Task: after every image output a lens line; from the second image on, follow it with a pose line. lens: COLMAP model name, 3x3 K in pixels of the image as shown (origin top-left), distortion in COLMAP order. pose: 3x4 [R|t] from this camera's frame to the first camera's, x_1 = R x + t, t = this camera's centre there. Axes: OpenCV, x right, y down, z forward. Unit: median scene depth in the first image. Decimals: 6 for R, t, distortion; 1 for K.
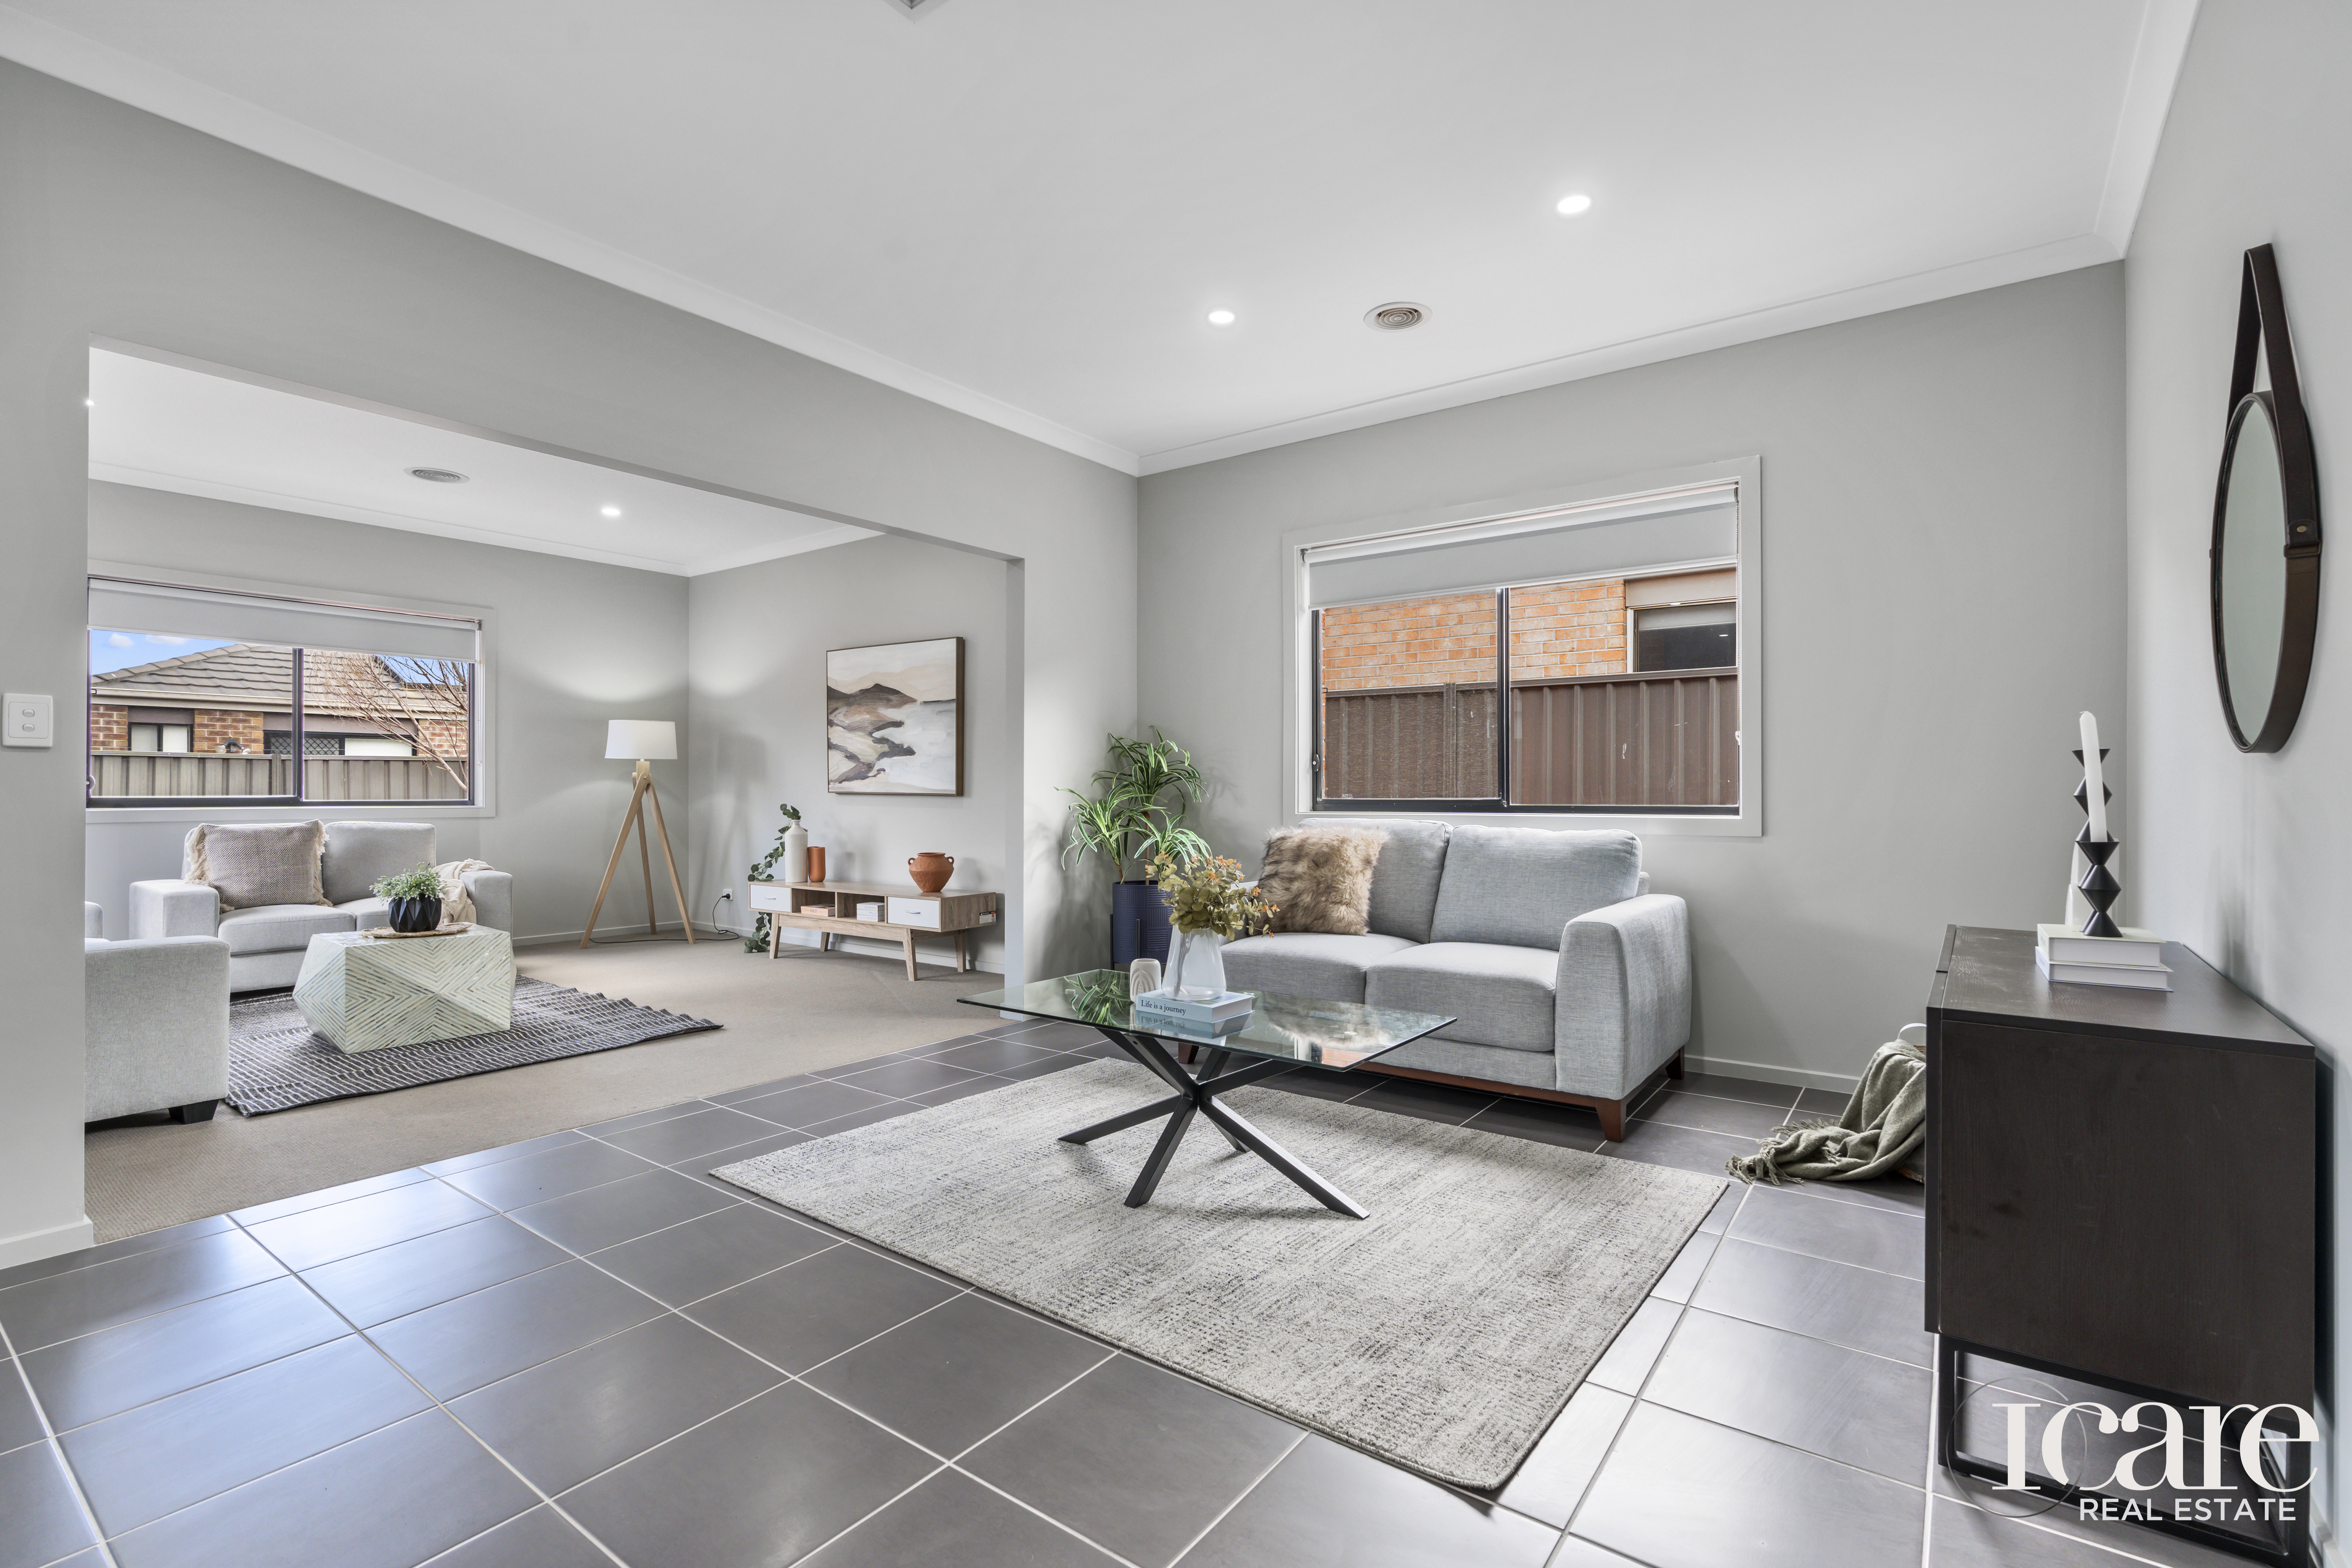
lens RADIAL K [[1076.9, 0, 1191.6], [0, 1076.9, 786.9], [0, 0, 1]] dist [0.000372, 0.000382]
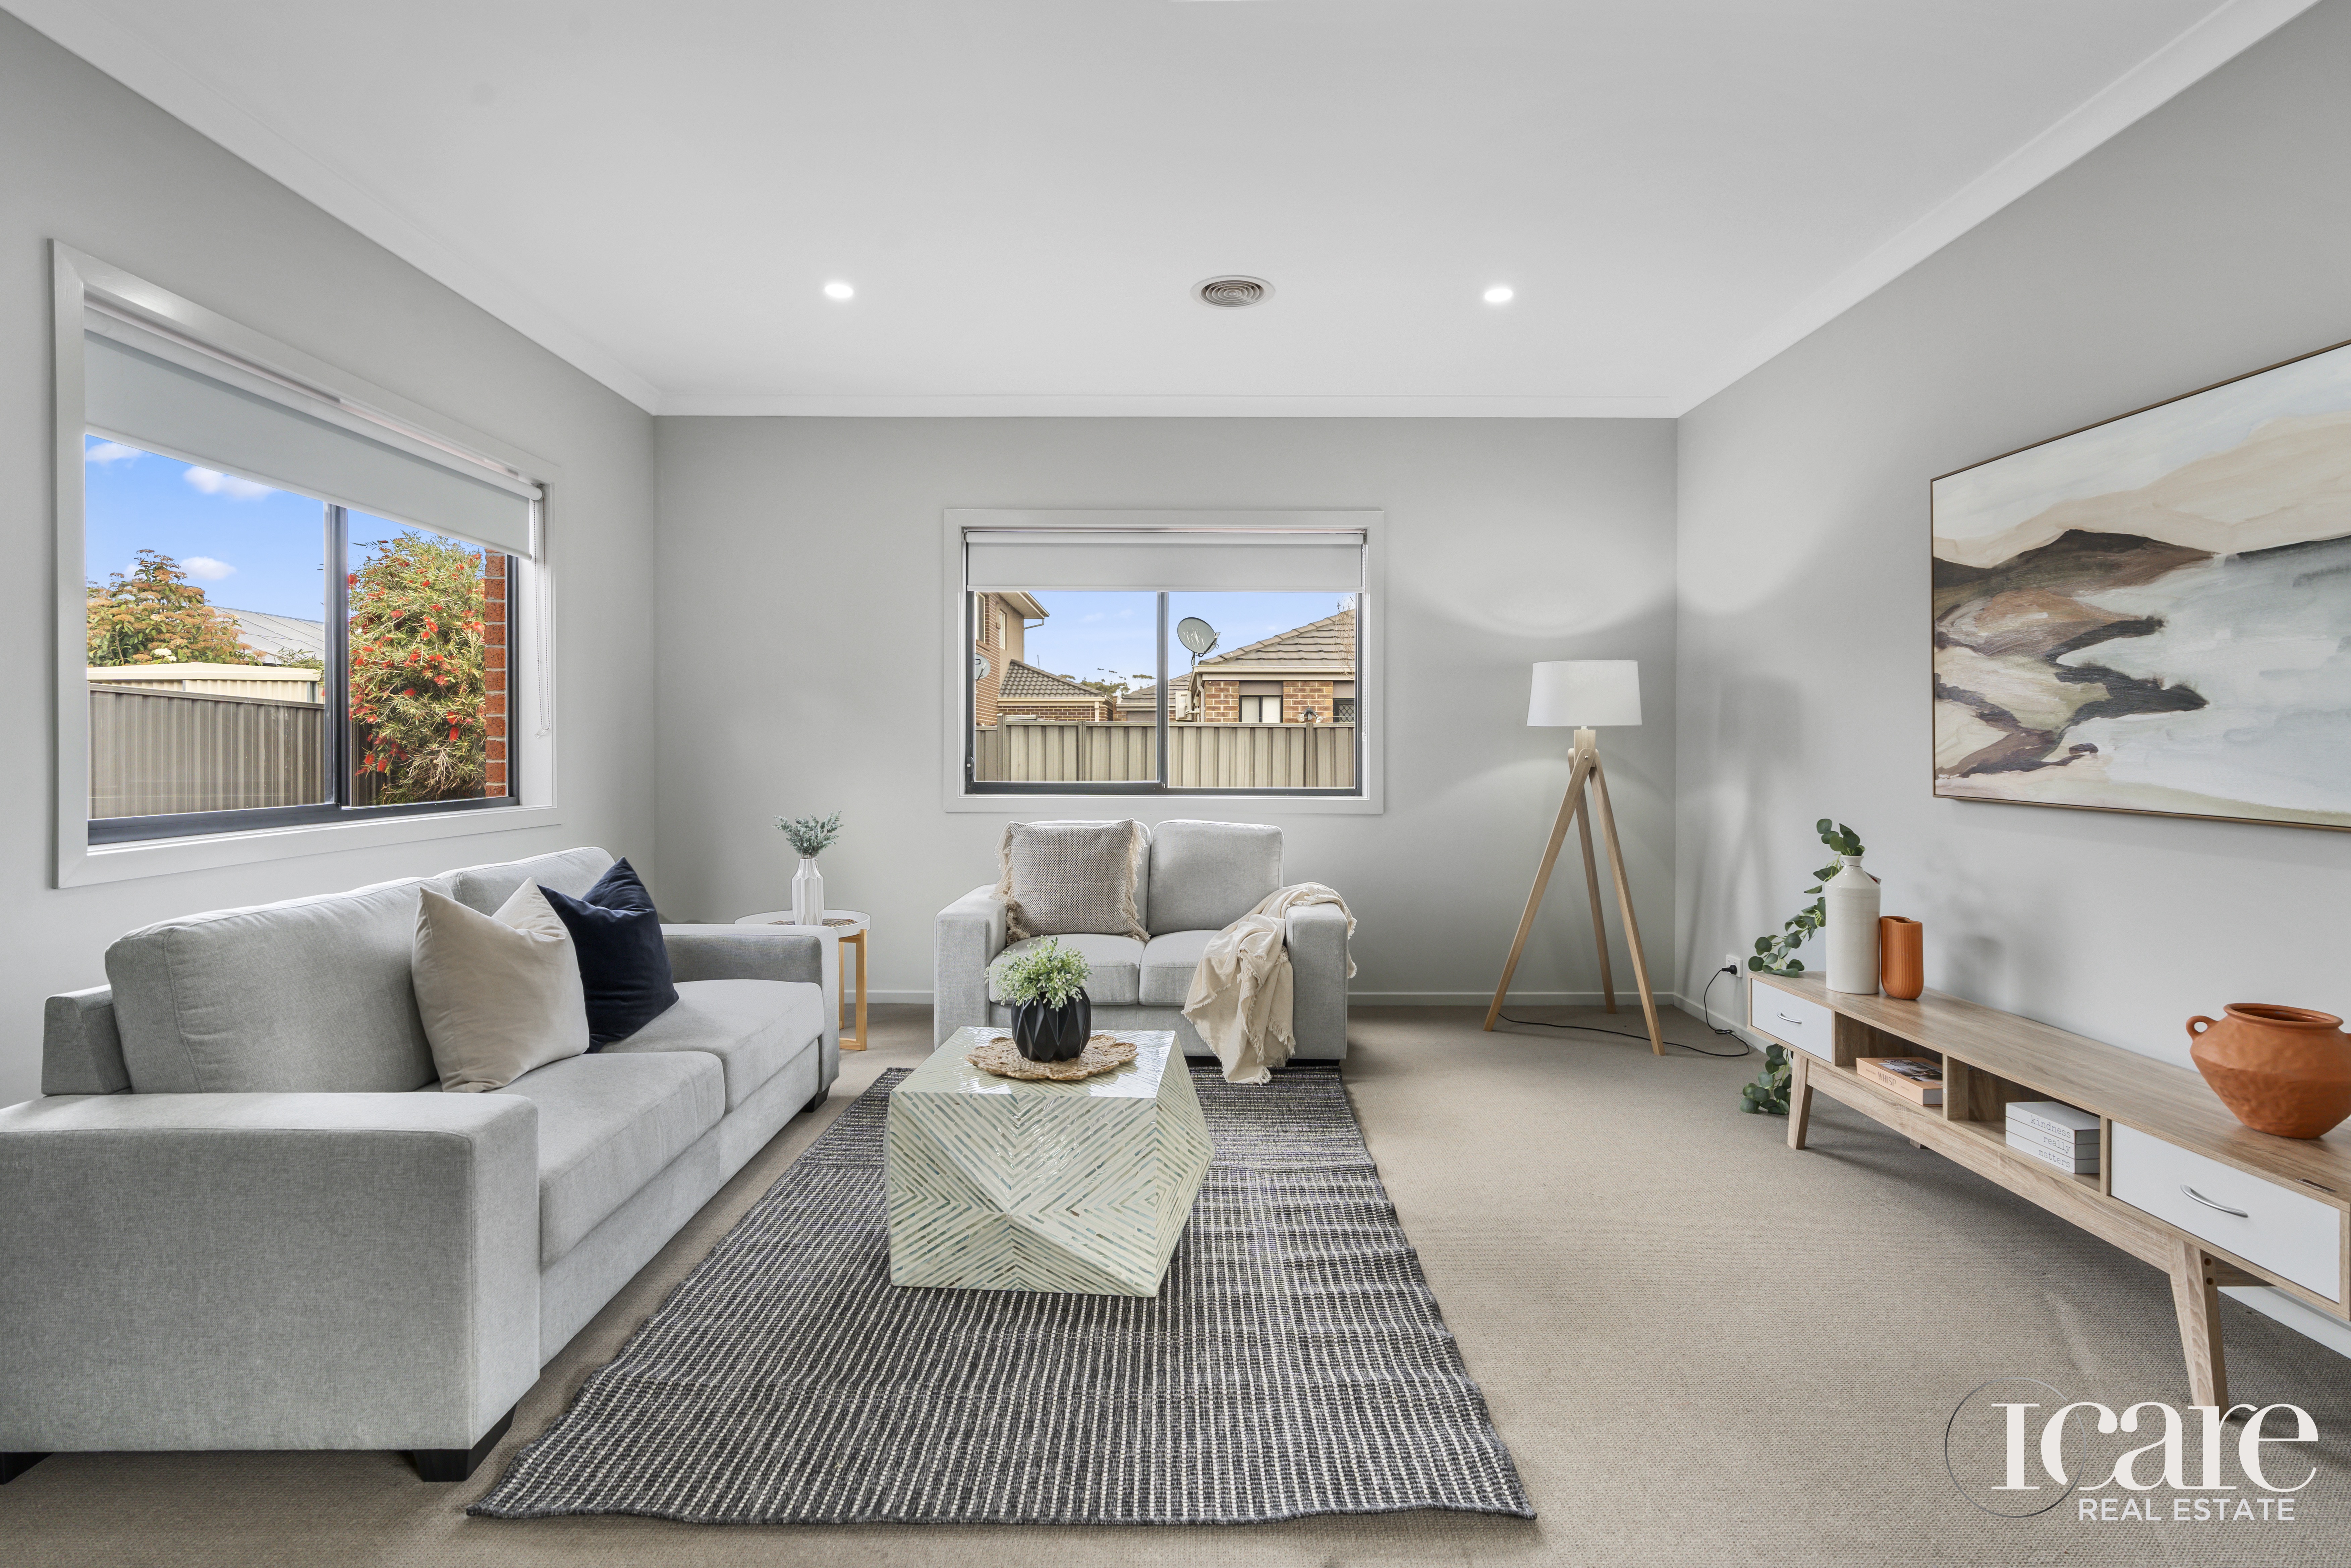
lens RADIAL K [[1133.3, 0, 1170.3], [0, 1133.3, 758.6], [0, 0, 1]] dist [-0.000524, 0.000271]
pose [[0.588269, 0.010043, -0.808603, -0.147087], [-0.000296, 0.999925, 0.012204, -0.016825], [0.808665, -0.006939, 0.588228, 0.478774]]
